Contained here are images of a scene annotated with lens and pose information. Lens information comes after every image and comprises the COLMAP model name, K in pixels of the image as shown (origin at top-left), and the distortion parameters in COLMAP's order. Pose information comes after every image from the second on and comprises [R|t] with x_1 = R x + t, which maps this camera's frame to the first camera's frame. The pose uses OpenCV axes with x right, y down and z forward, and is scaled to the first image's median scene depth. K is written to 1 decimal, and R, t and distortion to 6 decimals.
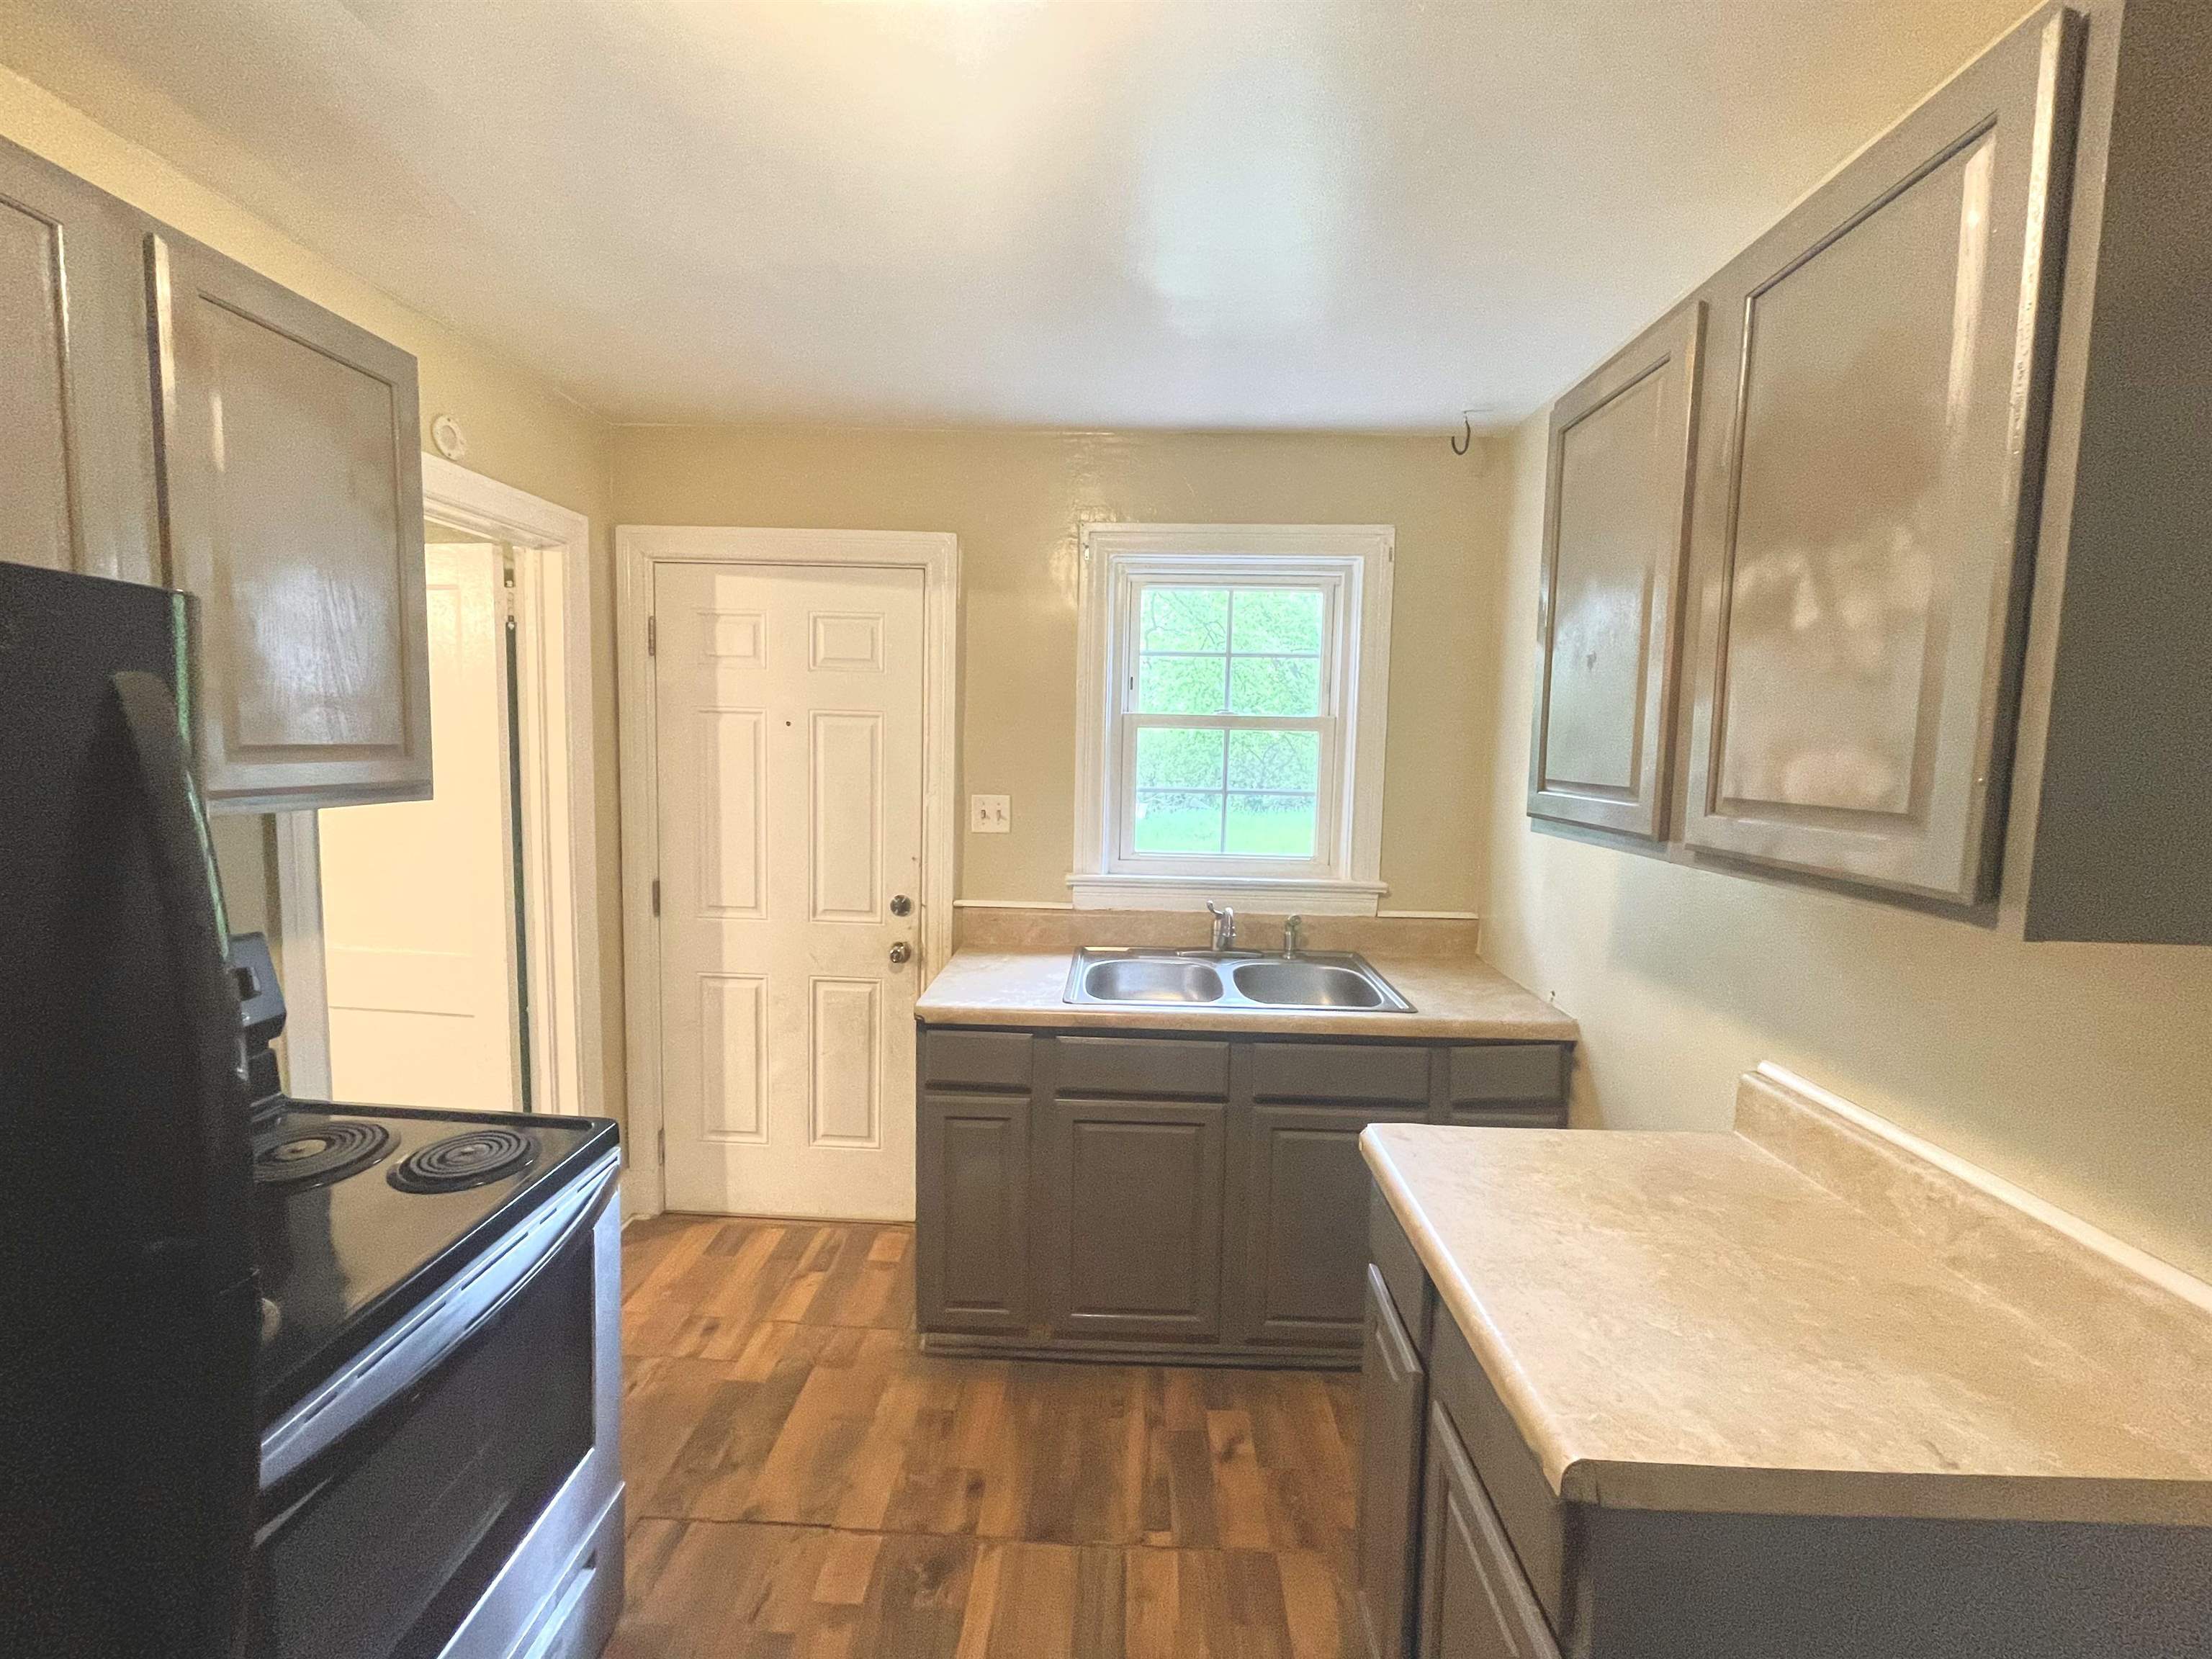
lens RADIAL K [[890.0, 0, 1102.8], [0, 890.0, 814.8], [0, 0, 1]] dist [0.000411, 0.000489]
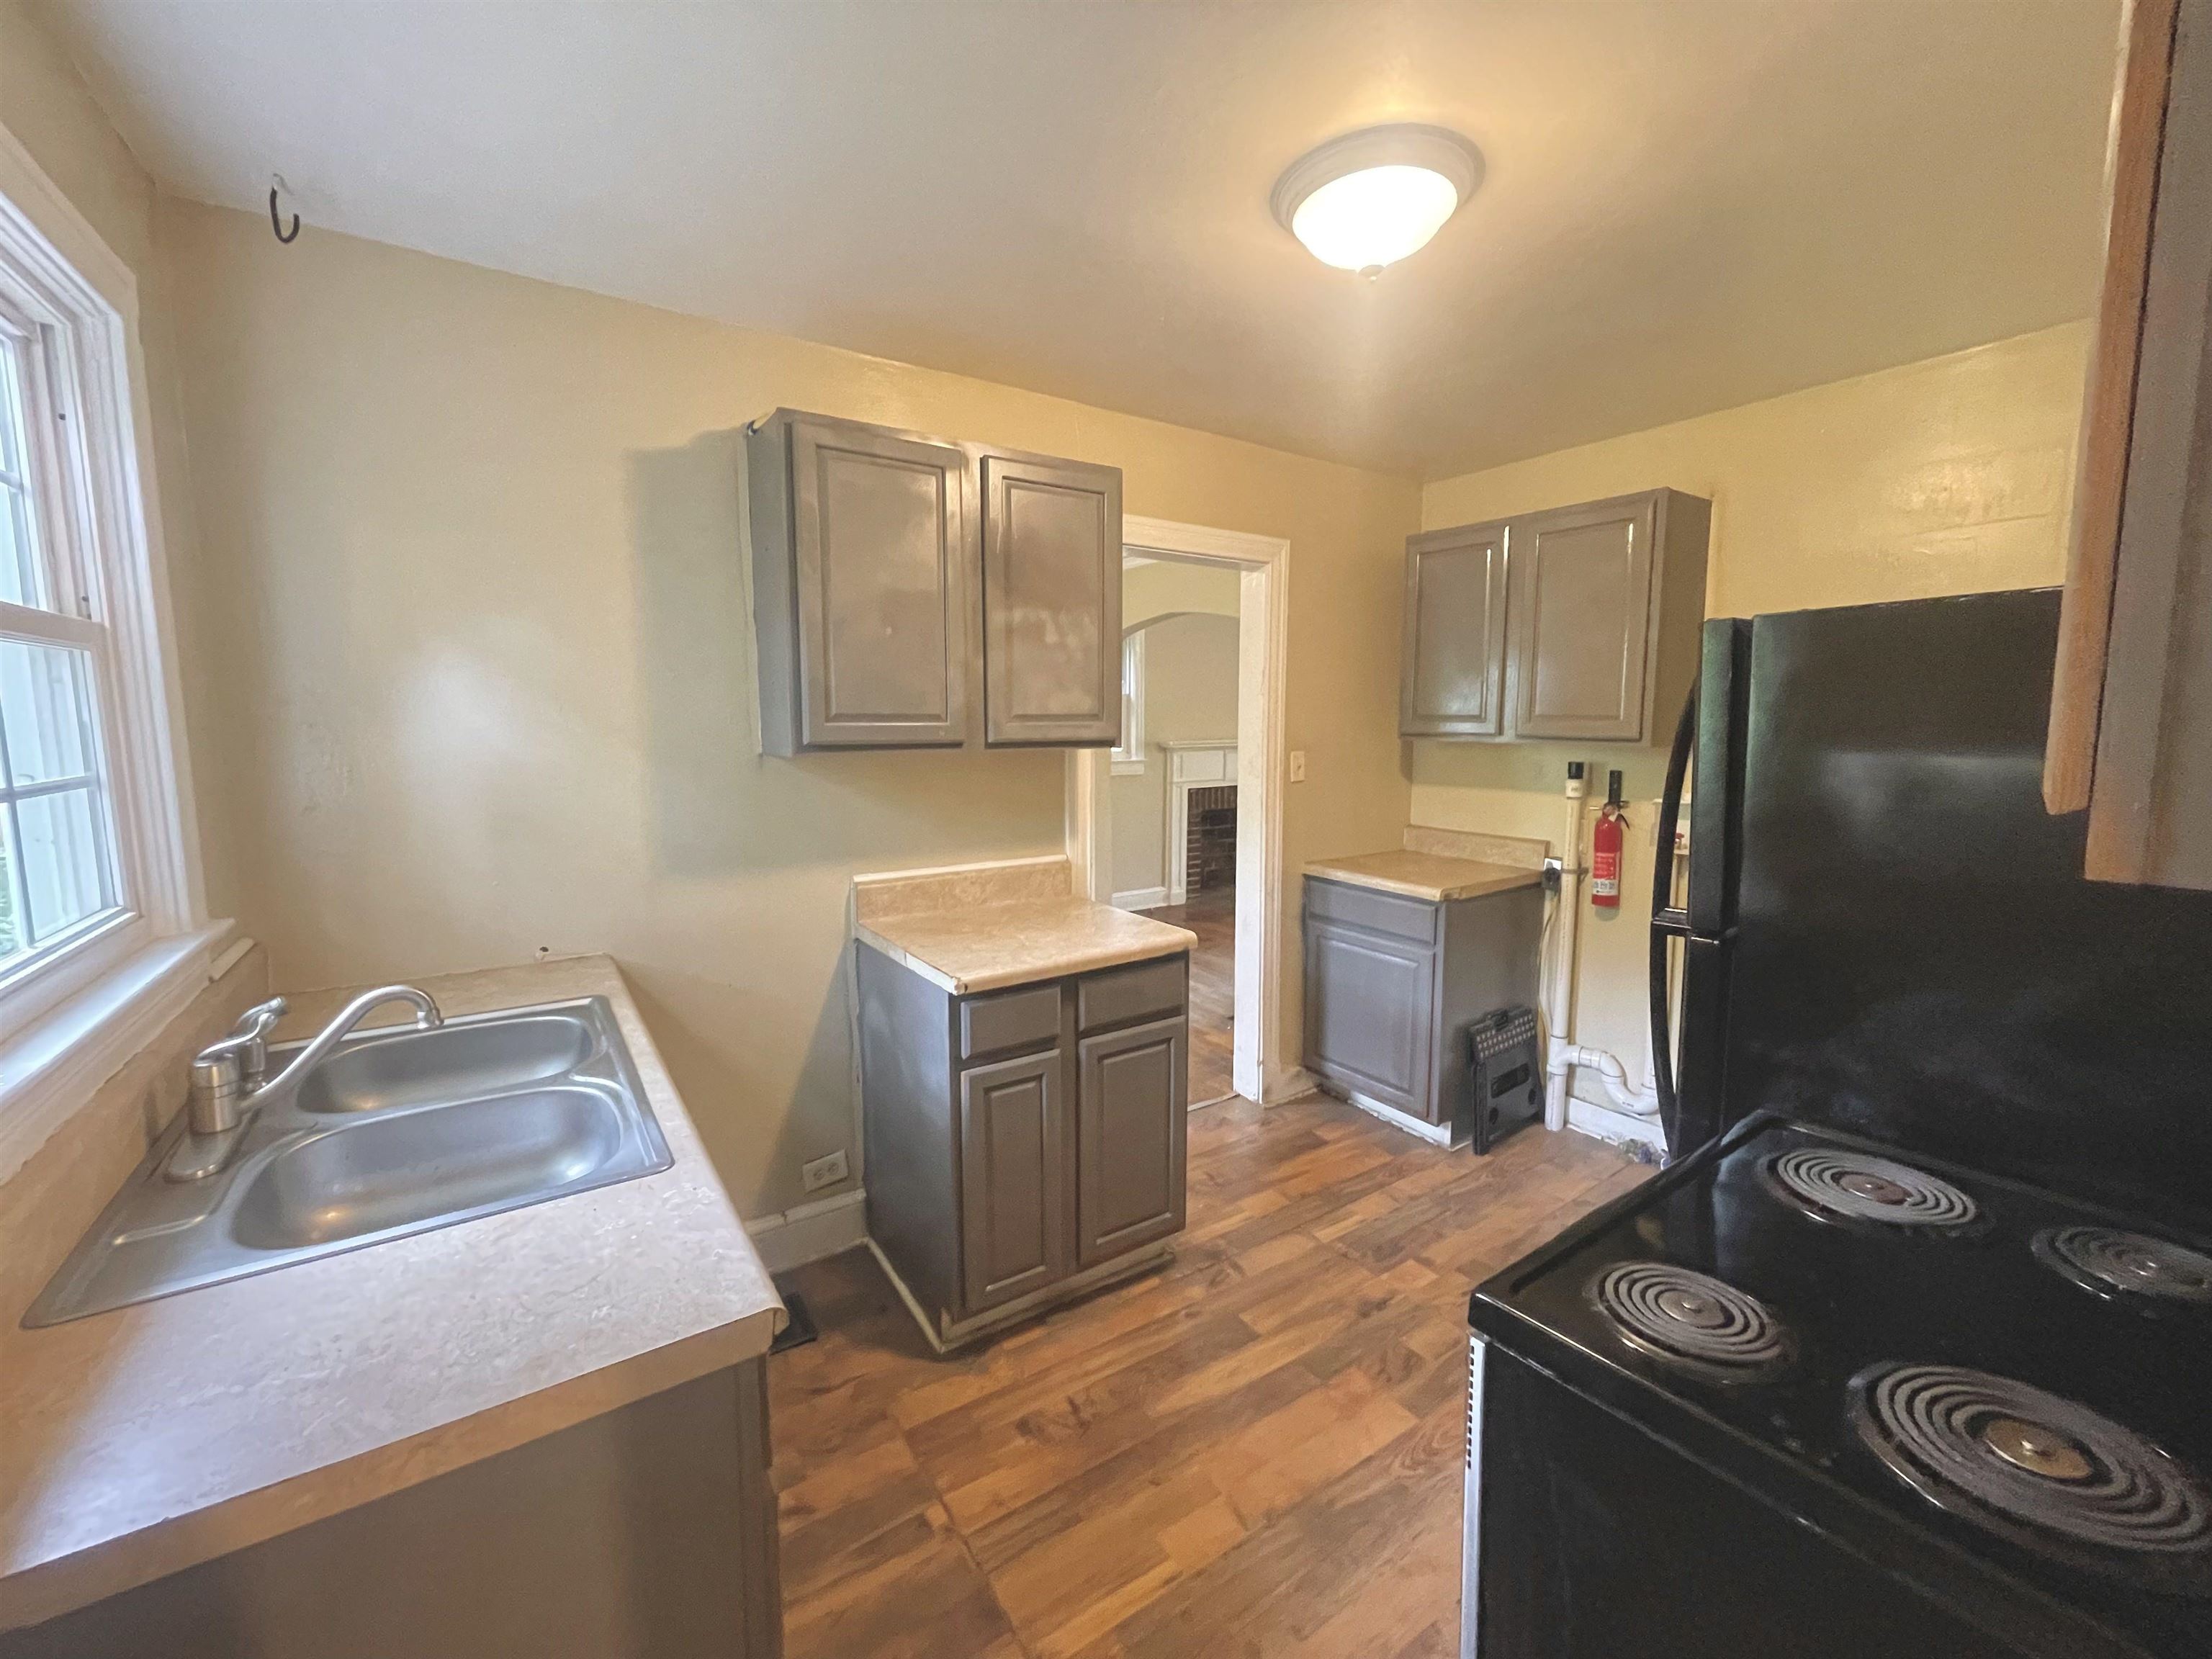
lens RADIAL K [[886.7, 0, 1102.6], [0, 886.7, 817.0], [0, 0, 1]] dist [0.000572, -0.010890]
pose [[-0.595331, -0.120157, 0.794445, -1.057854], [0.050734, 0.981160, 0.186415, -0.151762], [-0.801877, 0.151284, -0.578019, 1.921454]]
